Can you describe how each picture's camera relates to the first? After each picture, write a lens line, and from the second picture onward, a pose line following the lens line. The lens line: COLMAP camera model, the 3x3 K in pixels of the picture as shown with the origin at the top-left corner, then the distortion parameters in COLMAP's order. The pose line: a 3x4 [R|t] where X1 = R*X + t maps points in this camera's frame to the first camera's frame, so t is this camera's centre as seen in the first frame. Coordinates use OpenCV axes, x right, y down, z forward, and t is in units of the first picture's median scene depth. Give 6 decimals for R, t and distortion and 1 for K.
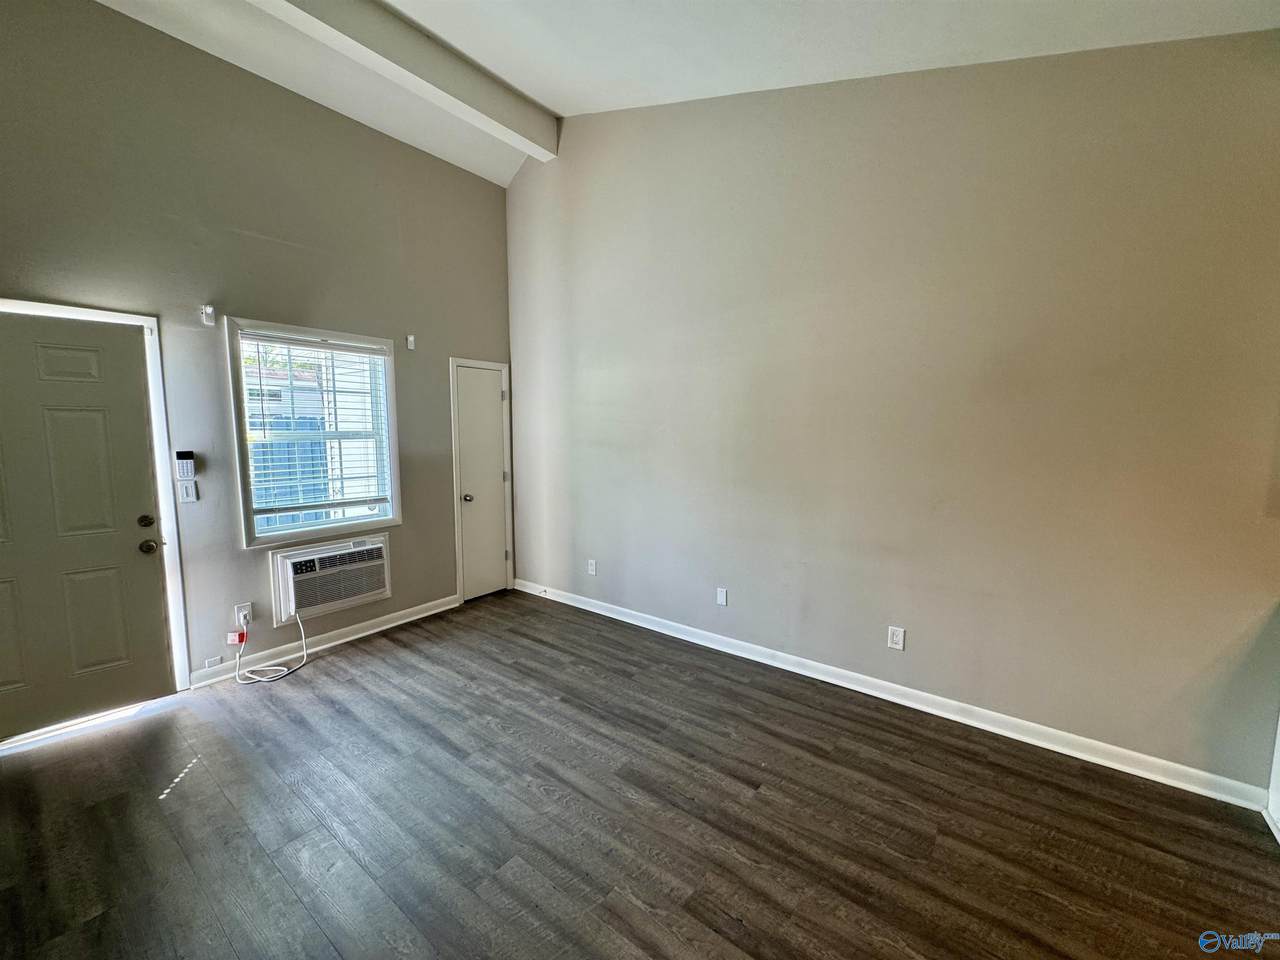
lens RADIAL K [[510.9, 0, 638.6], [0, 510.9, 477.8], [0, 0, 1]] dist [0.000627, 0.000217]
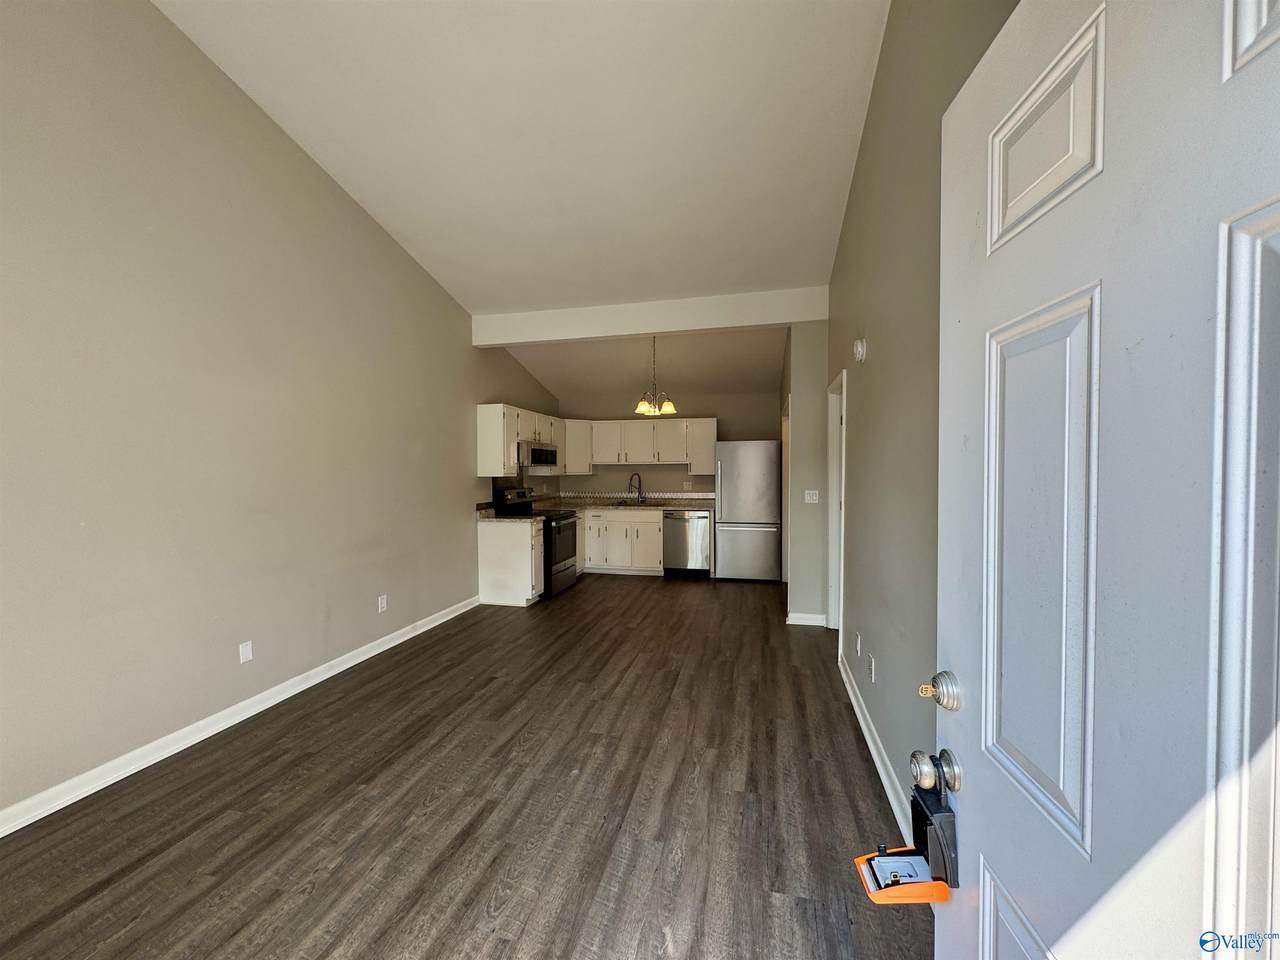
lens RADIAL K [[510.9, 0, 638.6], [0, 510.9, 477.8], [0, 0, 1]] dist [0.000627, 0.000217]
pose [[-0.406136, -0.019511, 0.913604, -1.182391], [0.094426, 0.993524, 0.063194, -0.058344], [-0.908921, 0.111934, -0.401663, 0.993376]]
